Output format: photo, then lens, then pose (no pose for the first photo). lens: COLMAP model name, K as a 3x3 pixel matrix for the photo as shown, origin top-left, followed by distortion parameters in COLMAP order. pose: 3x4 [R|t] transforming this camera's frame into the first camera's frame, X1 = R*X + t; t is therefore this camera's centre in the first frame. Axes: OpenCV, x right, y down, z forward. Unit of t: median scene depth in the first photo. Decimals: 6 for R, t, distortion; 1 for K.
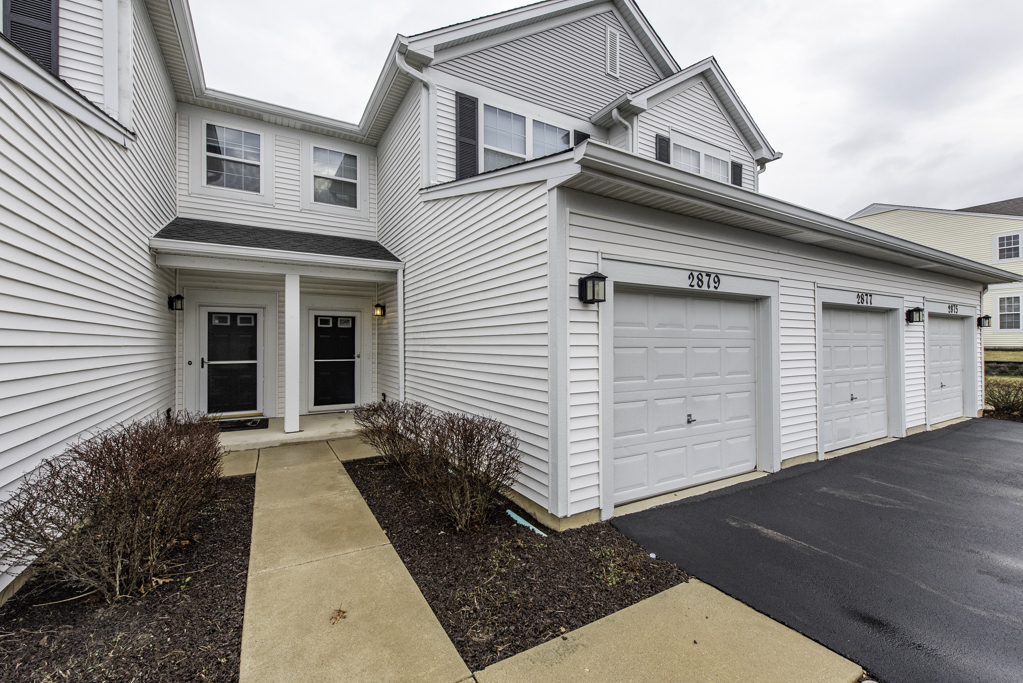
lens RADIAL K [[399.4, 0, 545.9], [0, 399.4, 343.6], [0, 0, 1]] dist [0.001443, -0.000032]
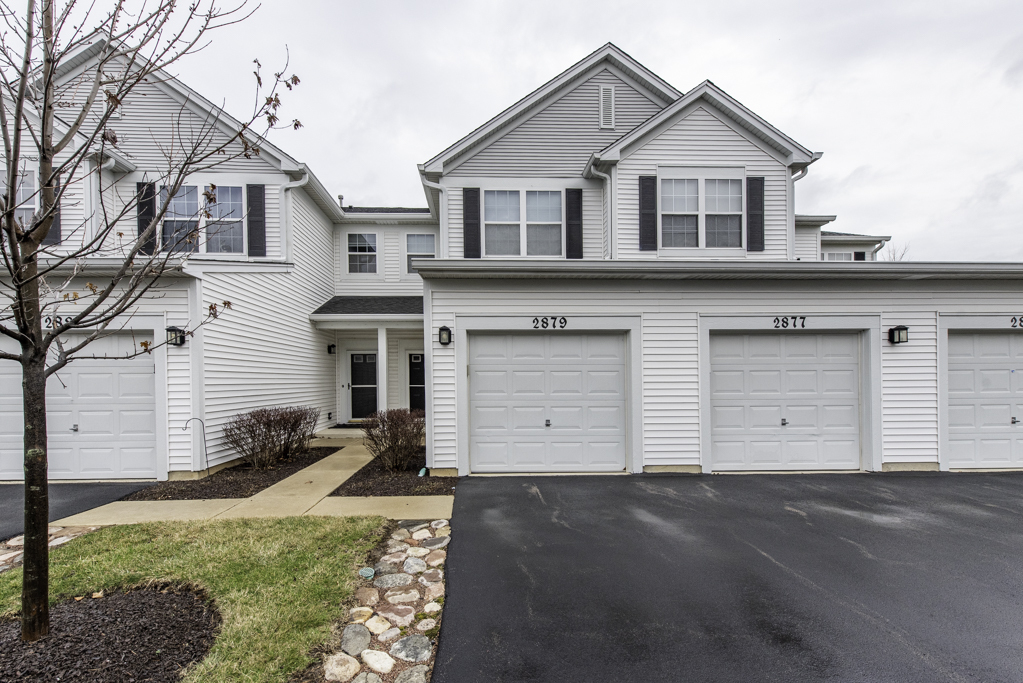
lens RADIAL K [[408.1, 0, 492.6], [0, 408.1, 392.7], [0, 0, 1]] dist [0.007530, -0.000148]
pose [[0.879574, 0.015734, -0.475501, 0.557671], [0.002540, 0.999283, 0.037764, 0.019140], [0.475755, -0.034424, 0.878904, -0.213106]]
